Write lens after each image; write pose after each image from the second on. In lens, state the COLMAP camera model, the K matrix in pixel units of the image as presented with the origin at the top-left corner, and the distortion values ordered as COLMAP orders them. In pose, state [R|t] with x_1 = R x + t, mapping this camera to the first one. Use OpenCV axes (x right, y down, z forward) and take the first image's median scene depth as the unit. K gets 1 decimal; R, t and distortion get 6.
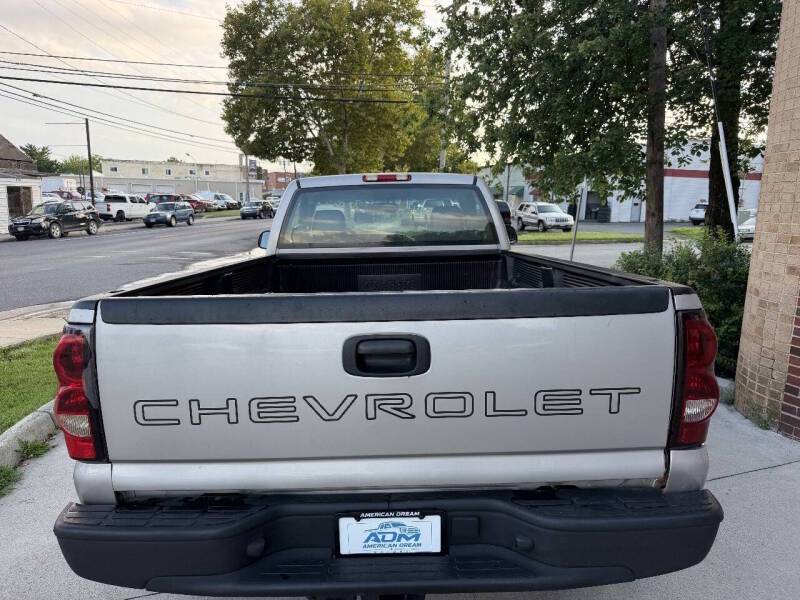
lens RADIAL K [[563.0, 0, 400.0], [0, 563.0, 300.0], [0, 0, 1]] dist [0.107067, -0.148763]
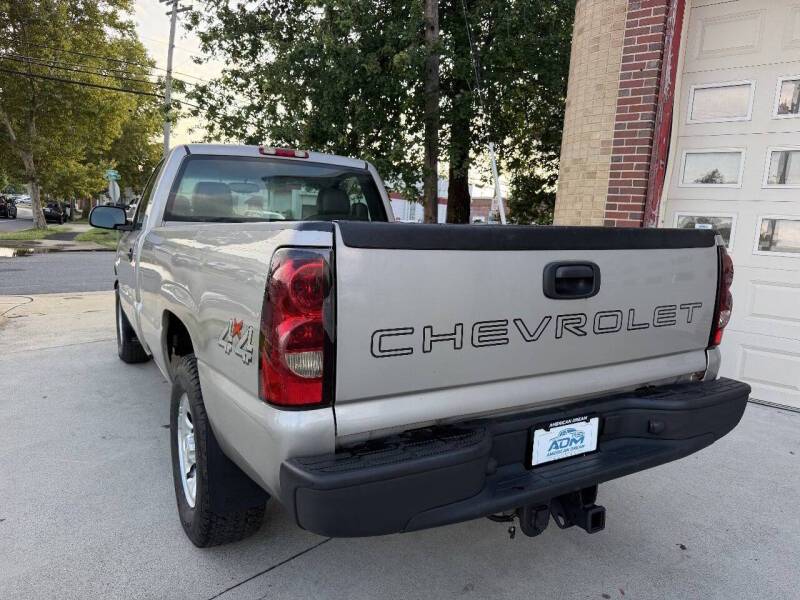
lens RADIAL K [[583.0, 0, 401.0], [0, 583.0, 294.8], [0, 0, 1]] dist [-0.007146, -0.004142]
pose [[0.873452, -0.021680, 0.486427, -0.858601], [0.037496, 0.999037, -0.022803, 0.136569], [-0.485464, 0.038157, 0.873424, 0.139045]]
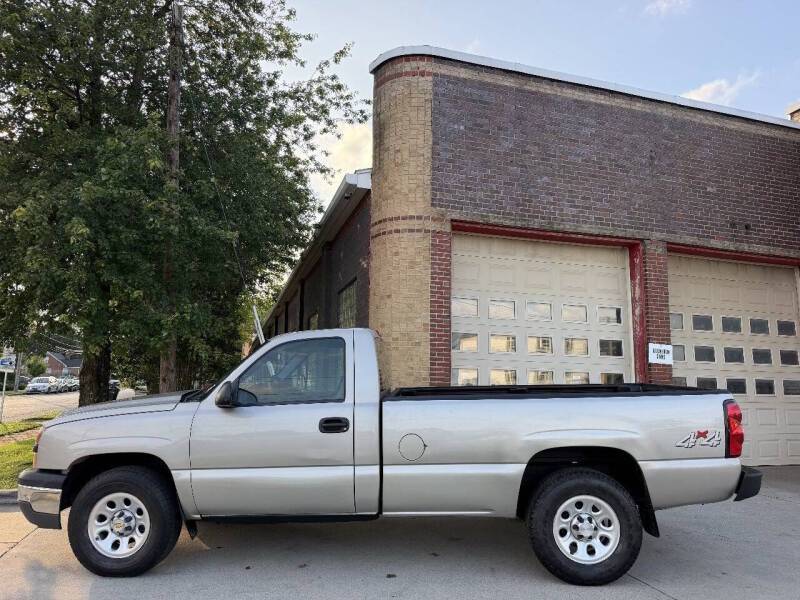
lens RADIAL K [[563.0, 0, 400.0], [0, 563.0, 300.0], [0, 0, 1]] dist [0.107067, -0.148763]
pose [[0.048660, 0.123224, 0.991185, -3.241661], [0.164746, 0.977779, -0.129645, -0.307619], [-0.985135, 0.169602, 0.027278, 2.300047]]
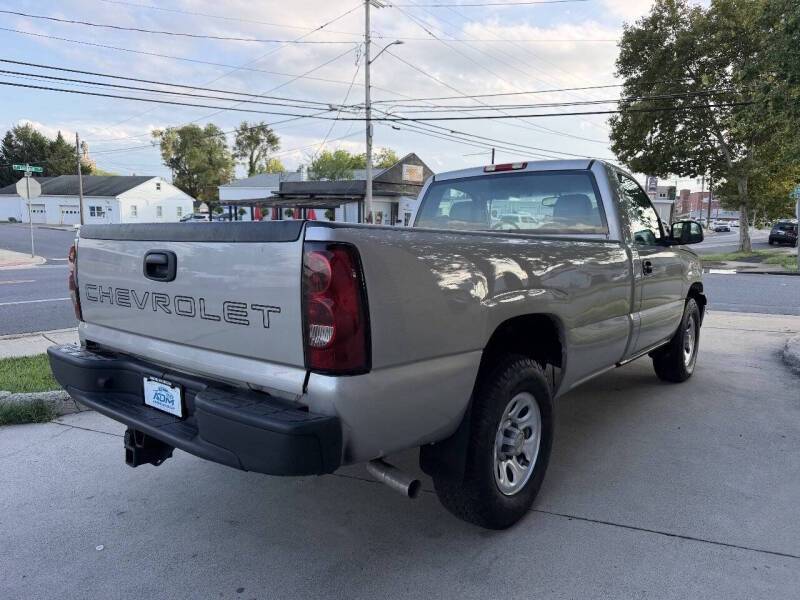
lens RADIAL K [[573.5, 0, 402.0], [0, 573.5, 305.7], [0, 0, 1]] dist [0.062939, -0.111668]
pose [[0.771626, 0.097914, -0.628495, 1.304964], [-0.118524, 0.992909, 0.009171, 0.108288], [0.624937, 0.067415, 0.777759, 0.250903]]
